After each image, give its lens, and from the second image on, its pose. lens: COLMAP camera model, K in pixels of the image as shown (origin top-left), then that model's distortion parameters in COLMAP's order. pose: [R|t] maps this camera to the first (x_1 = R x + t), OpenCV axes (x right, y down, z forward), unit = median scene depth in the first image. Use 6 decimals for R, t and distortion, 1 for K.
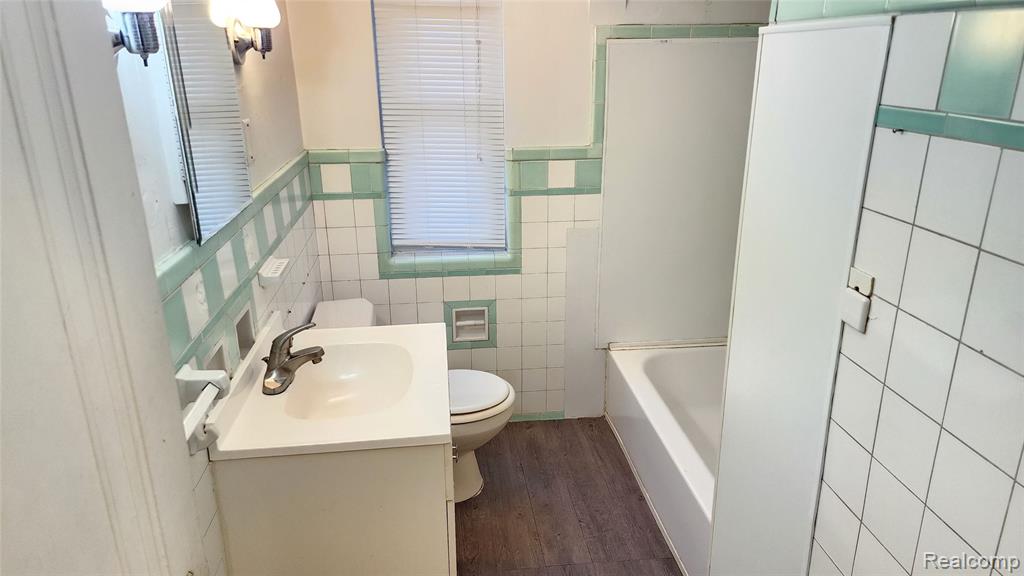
lens RADIAL K [[688.1, 0, 507.5], [0, 688.1, 292.2], [0, 0, 1]] dist [0.089561, -0.082662]
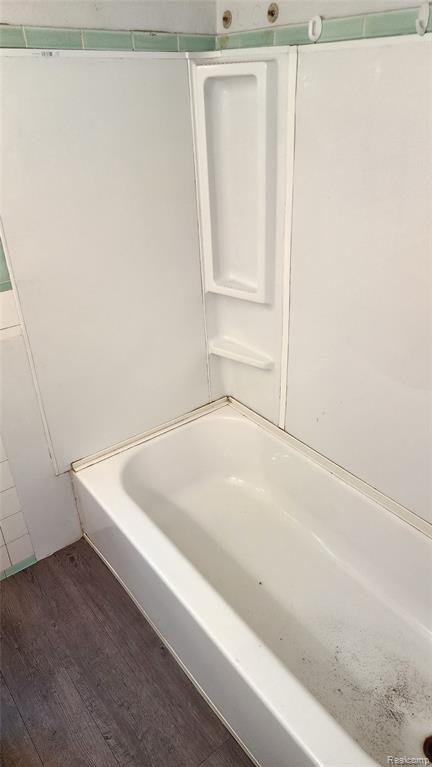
lens RADIAL K [[515.4, 0, 219.9], [0, 515.4, 384.3], [0, 0, 1]] dist [0.089561, -0.082662]
pose [[0.848773, -0.268943, 0.455251, 0.047211], [0.191927, 0.958965, 0.208686, -0.125584], [-0.492694, -0.089753, 0.865562, 0.439226]]
